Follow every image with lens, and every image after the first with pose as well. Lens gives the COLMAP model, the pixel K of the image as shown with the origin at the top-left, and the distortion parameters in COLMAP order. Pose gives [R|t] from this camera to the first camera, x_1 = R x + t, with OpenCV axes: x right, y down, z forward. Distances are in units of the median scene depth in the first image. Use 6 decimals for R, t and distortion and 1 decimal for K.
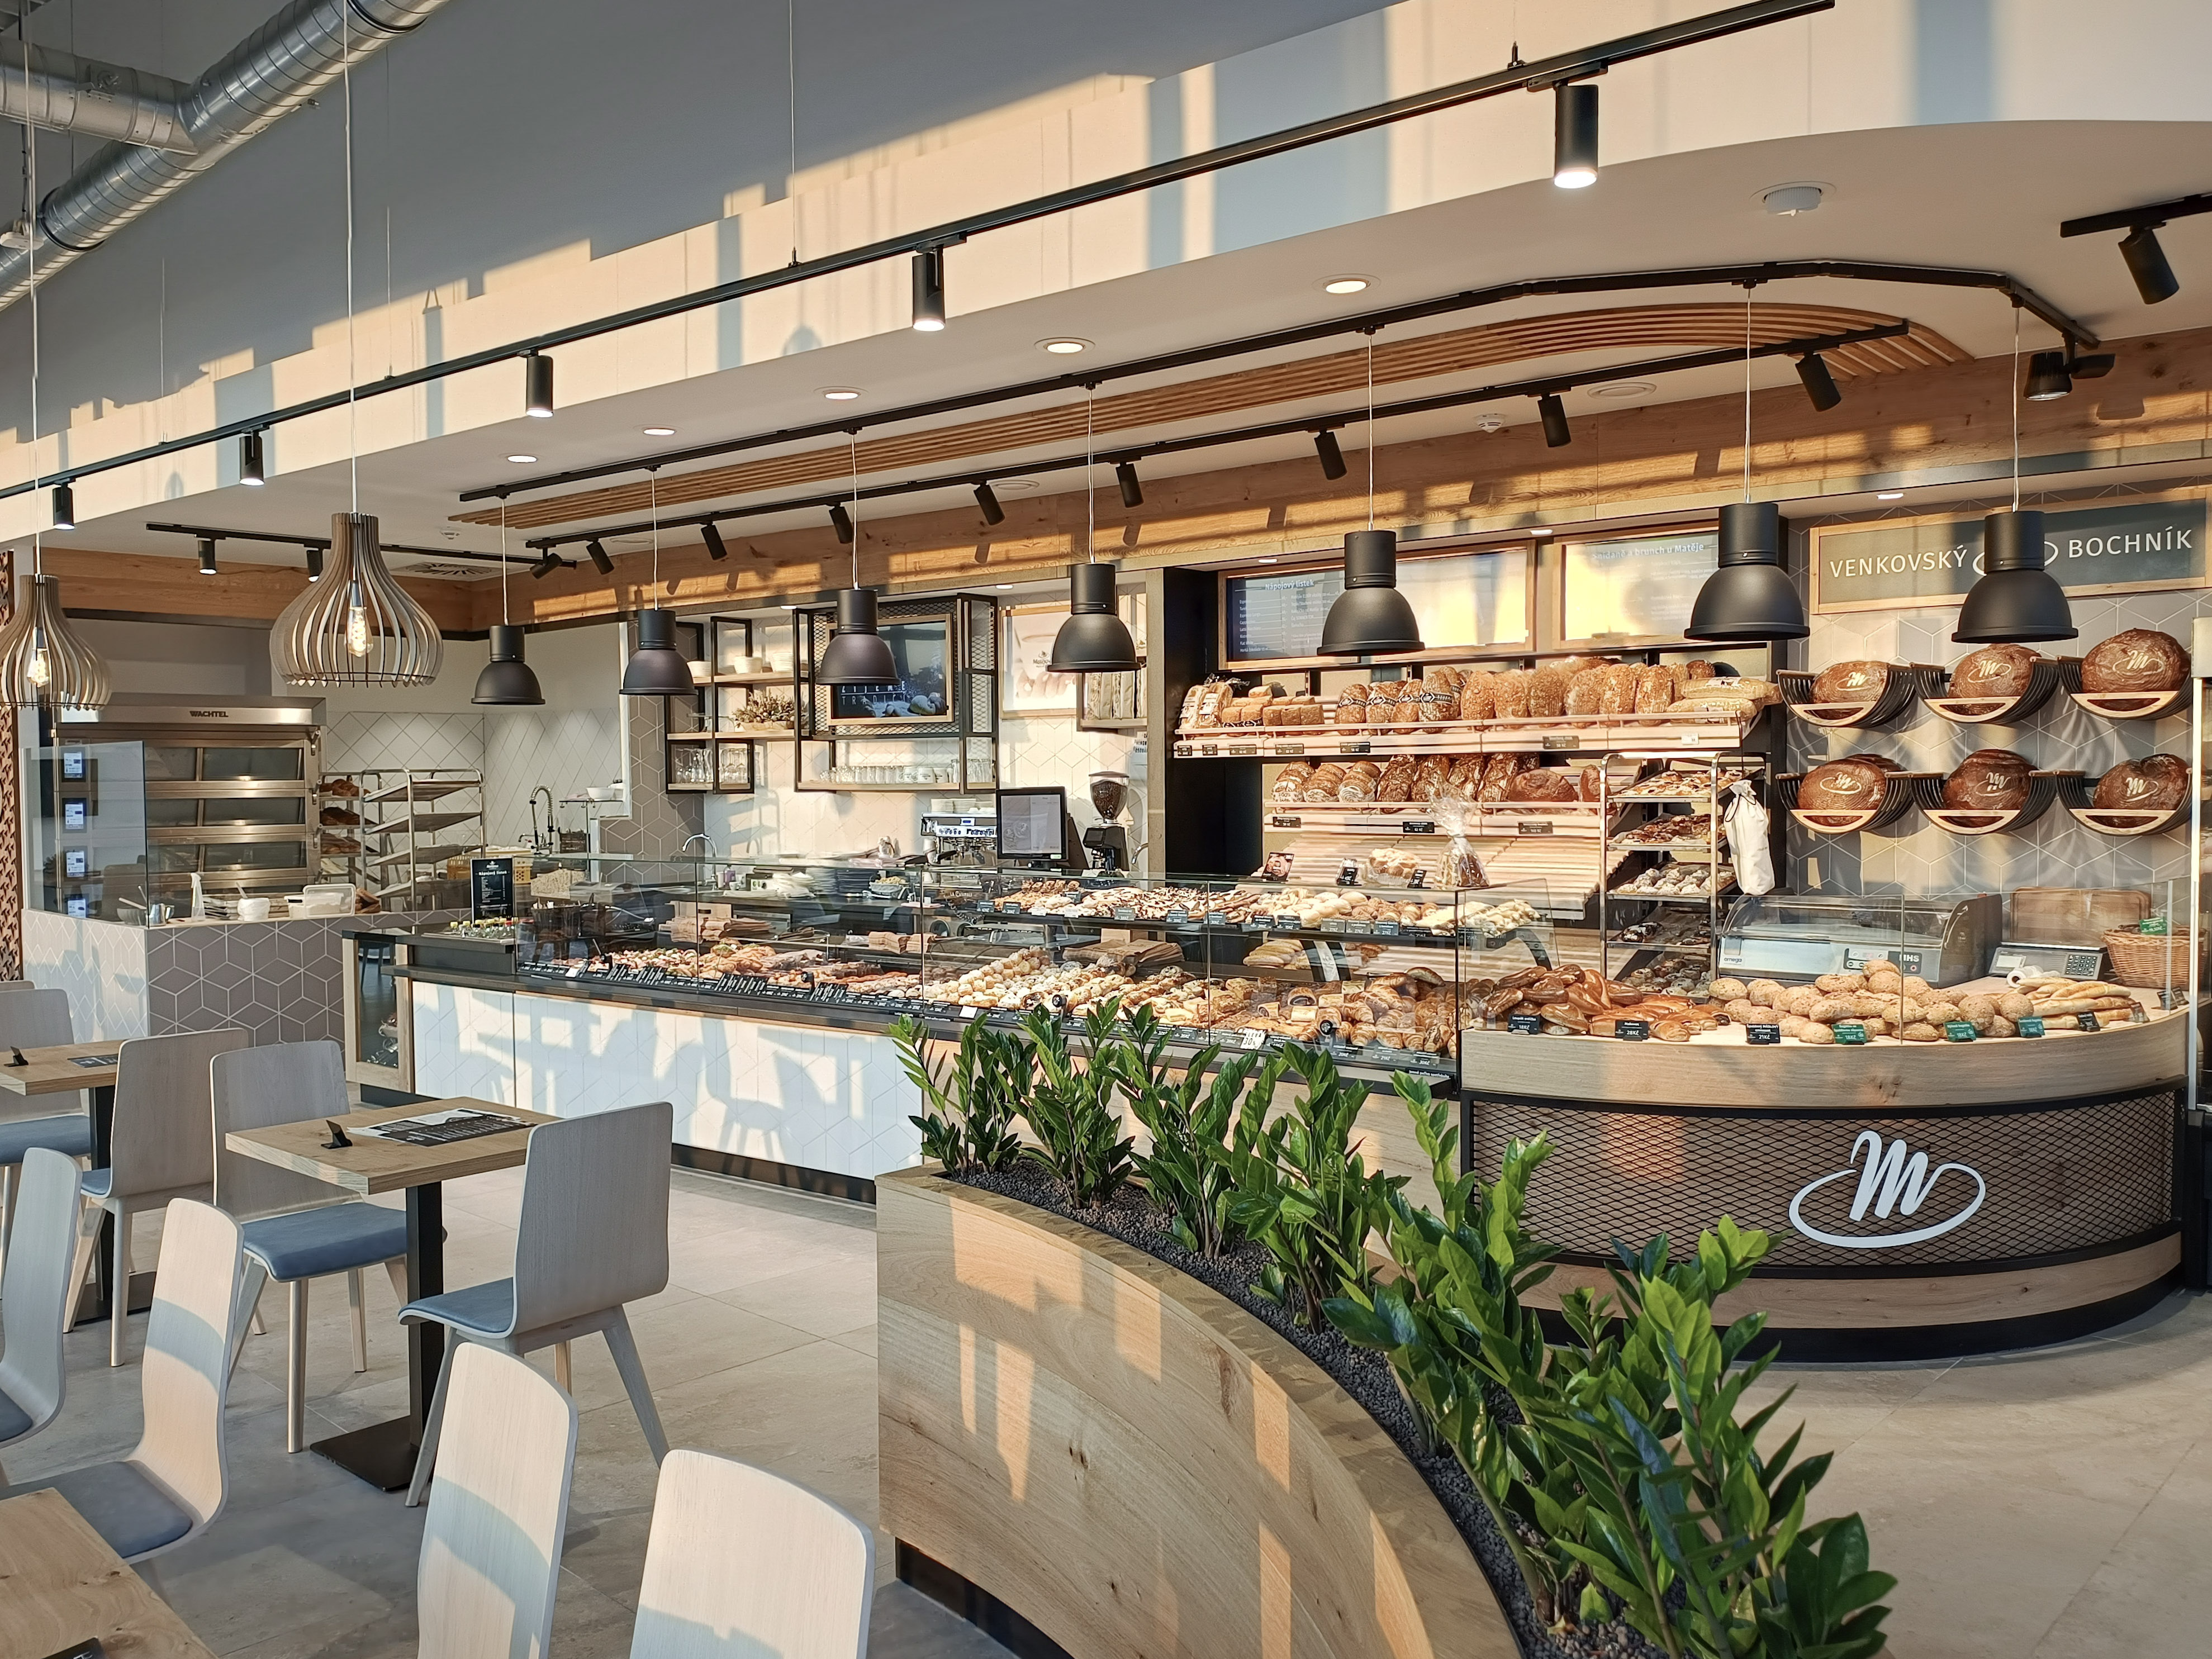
lens RADIAL K [[1699.4, 0, 1093.1], [0, 1699.4, 840.3], [0, 0, 1]] dist [0.051479, -0.092819]
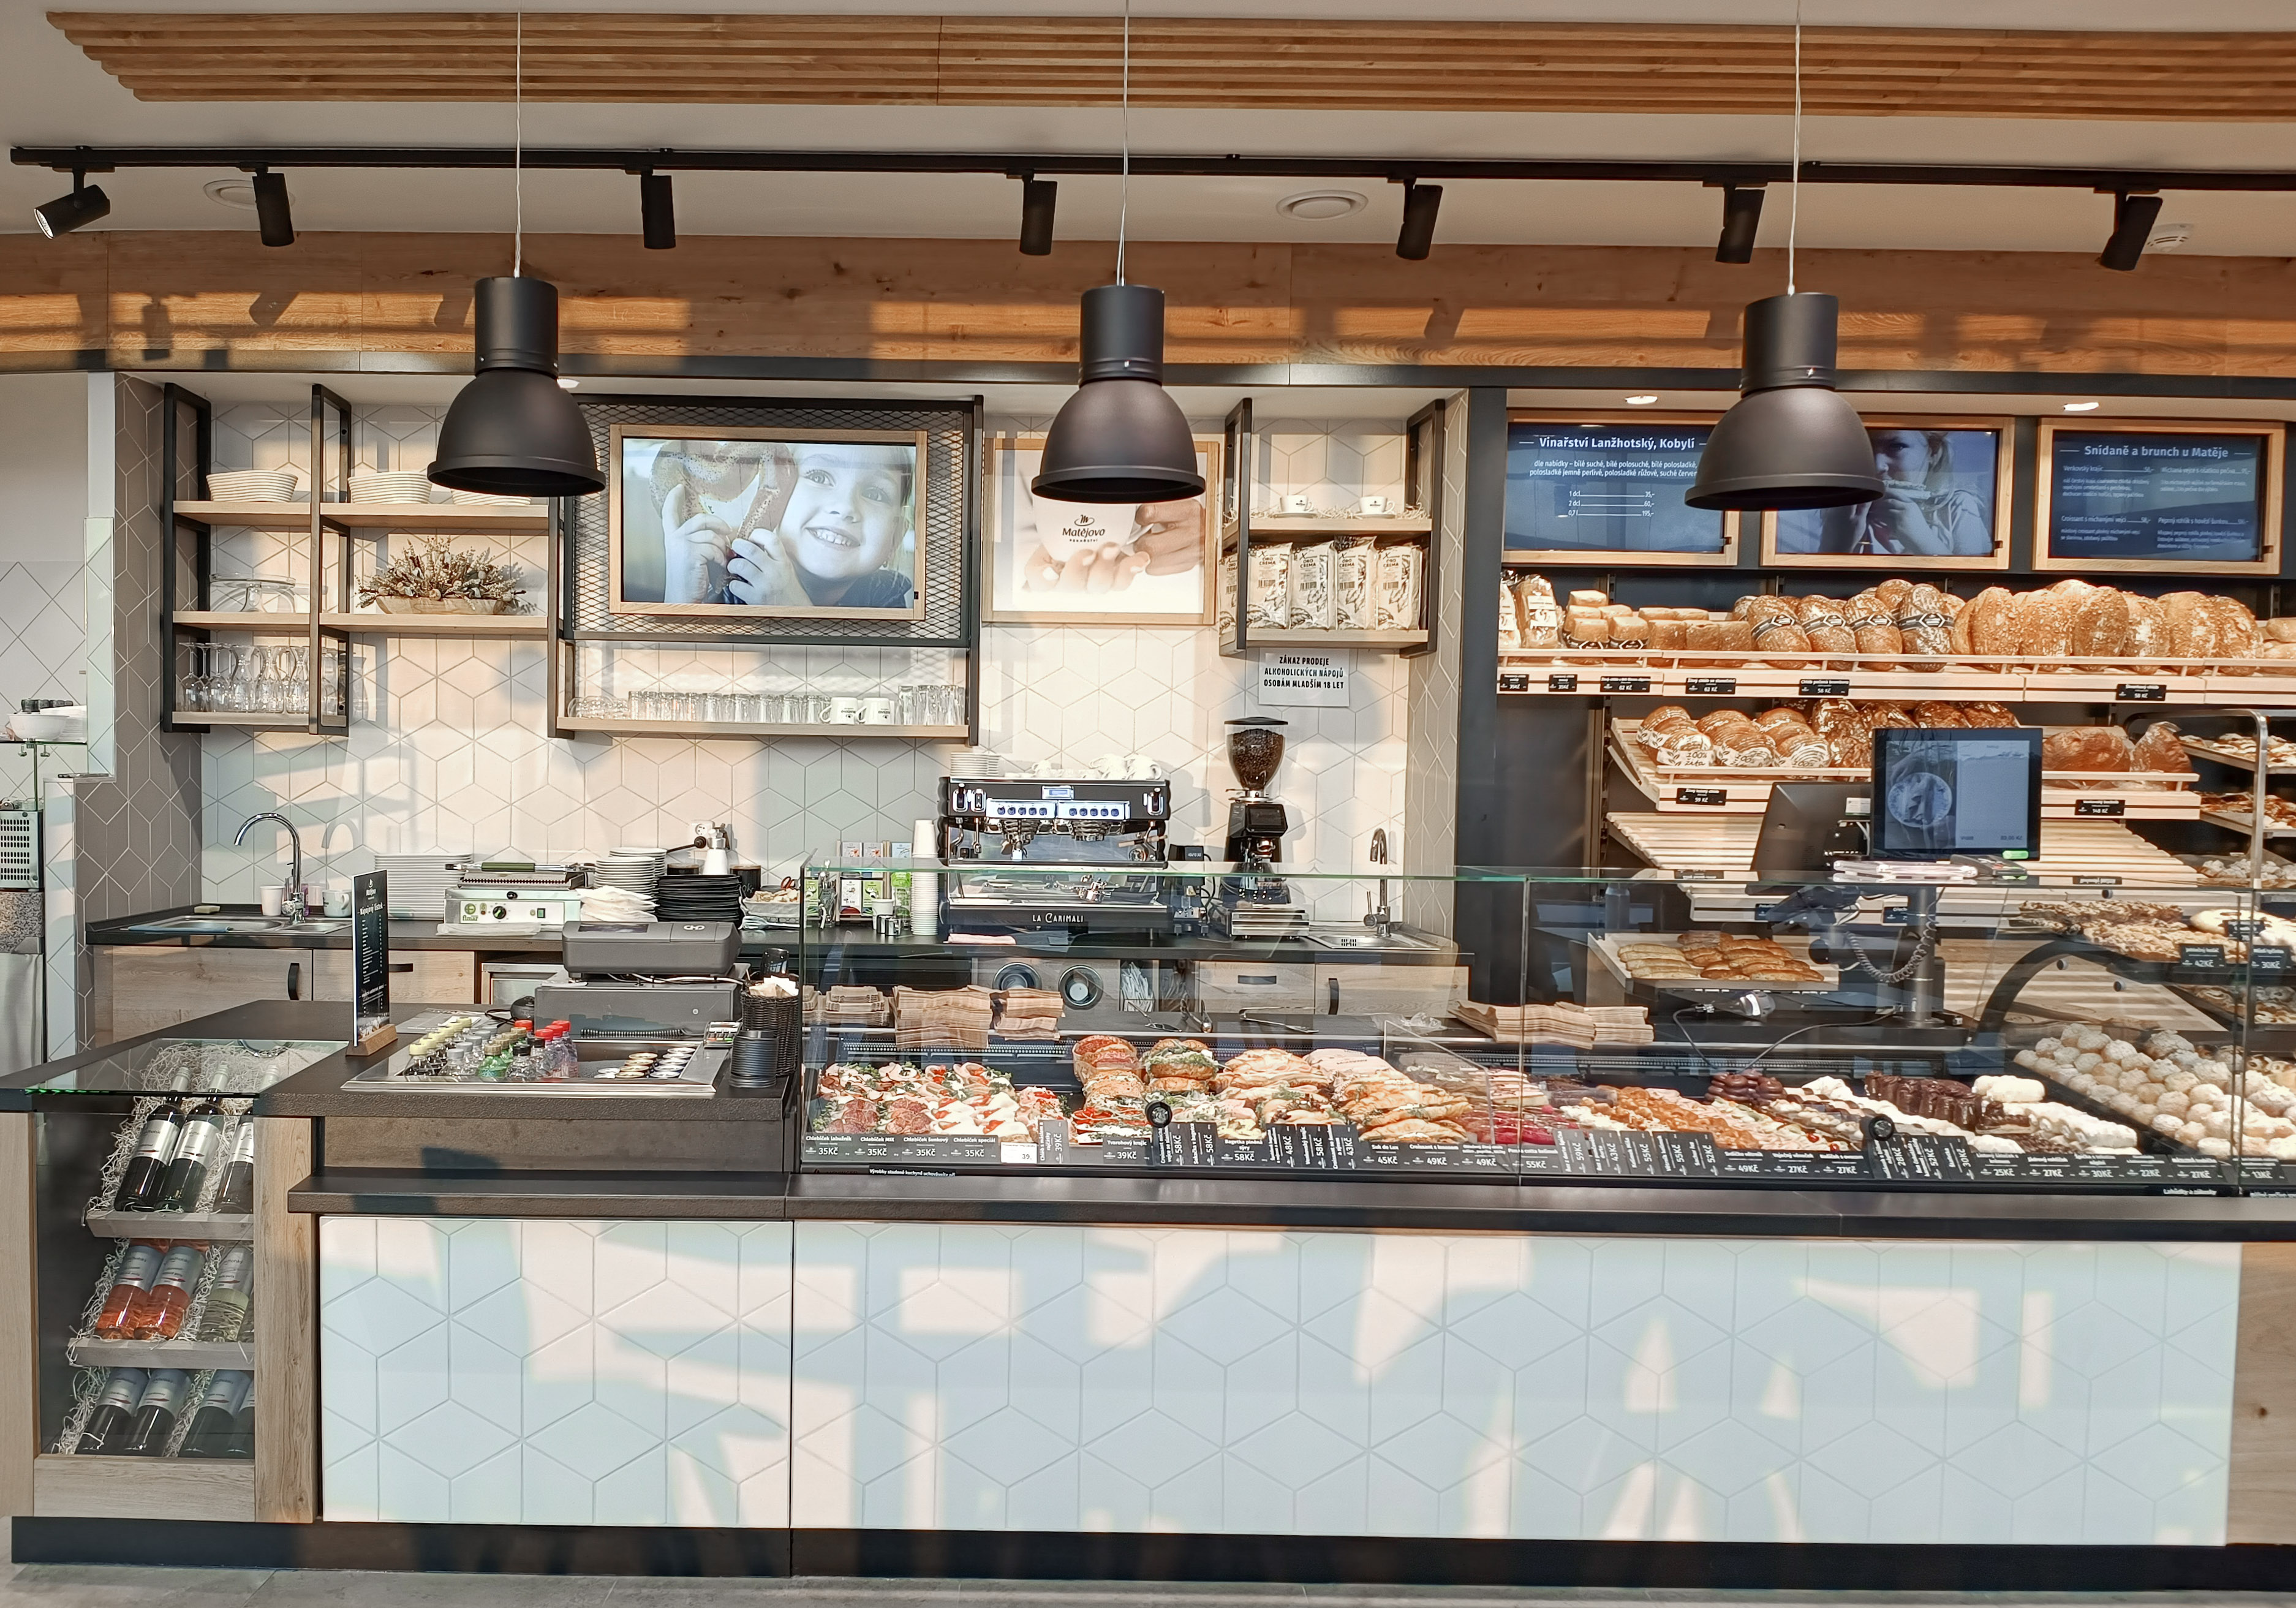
lens RADIAL K [[1679.5, 0, 891.4], [0, 1679.5, 850.3], [0, 0, 1]] dist [0.020982, -0.024298]
pose [[0.788787, -0.011214, 0.614564, -0.630373], [0.000799, 0.999851, 0.017219, -0.001250], [-0.614666, -0.013091, 0.788679, 0.780637]]
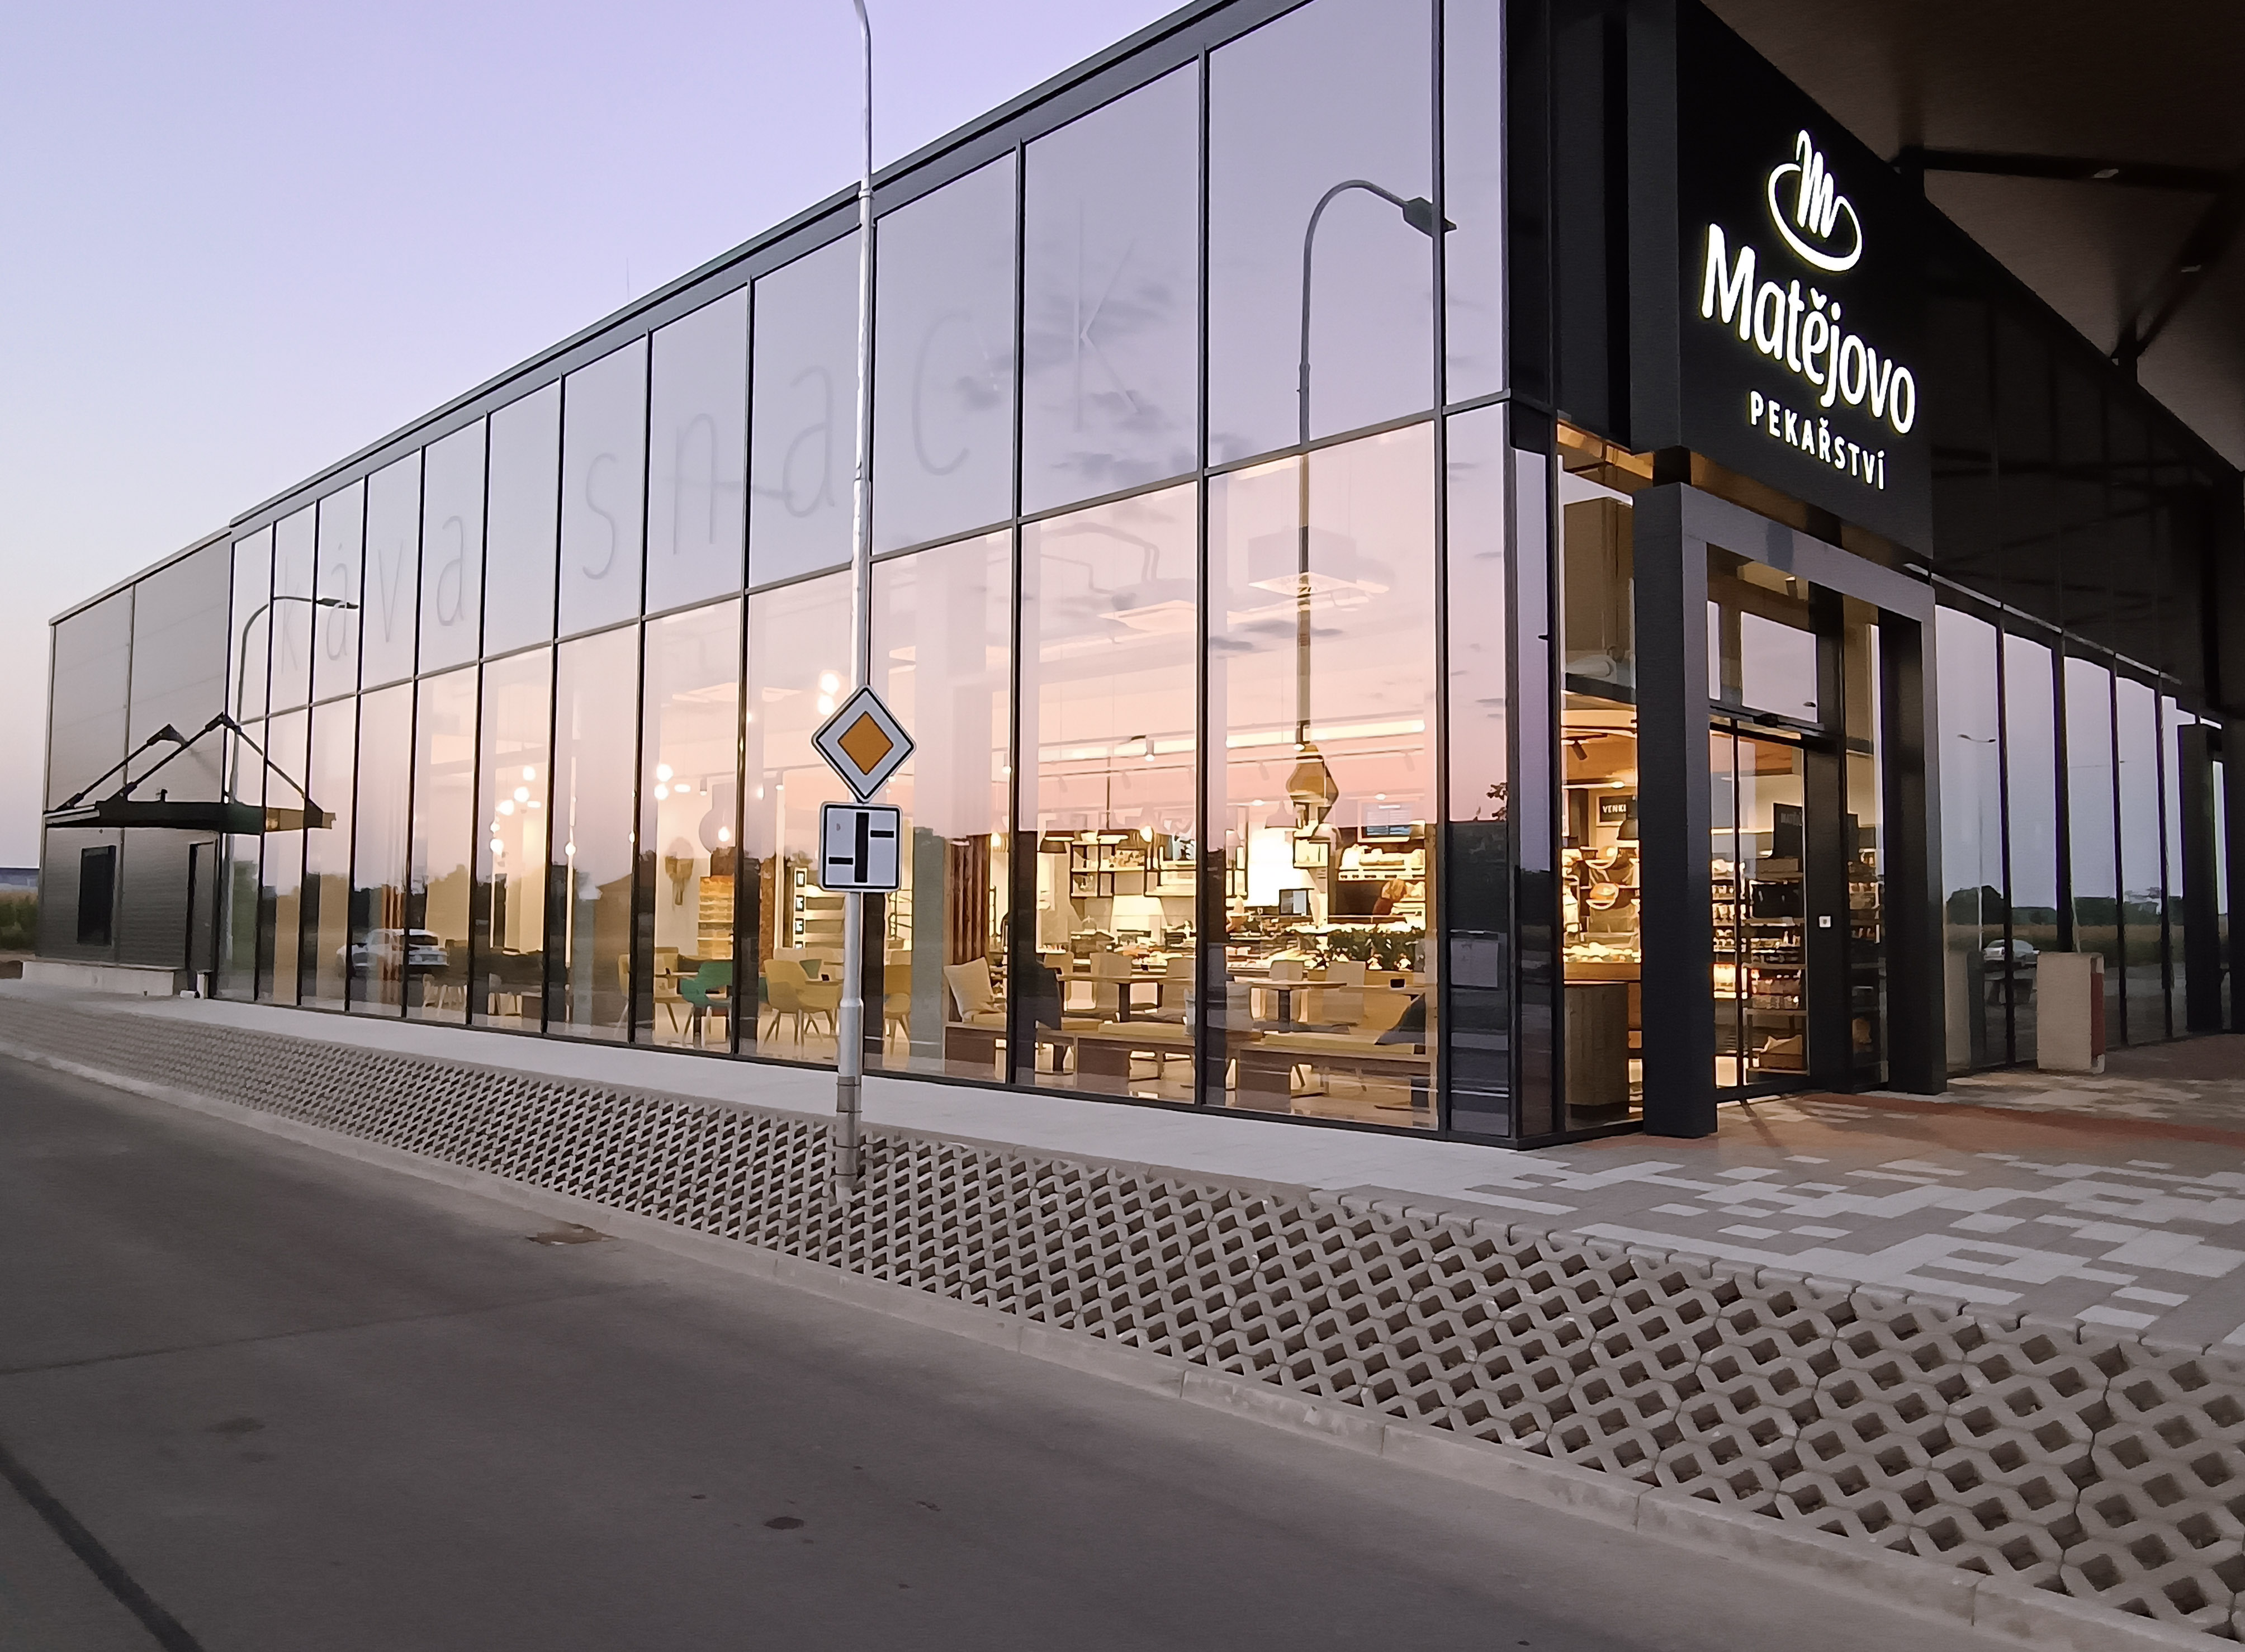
lens RADIAL K [[1543.6, 0, 1120.9], [0, 1543.6, 834.4], [0, 0, 1]] dist [0.006713, 0.001722]
pose [[0.999671, 0.016835, -0.019361, -0.254494], [-0.018659, 0.994991, -0.098212, 0.123344], [0.017611, 0.098541, 0.994977, -1.337034]]
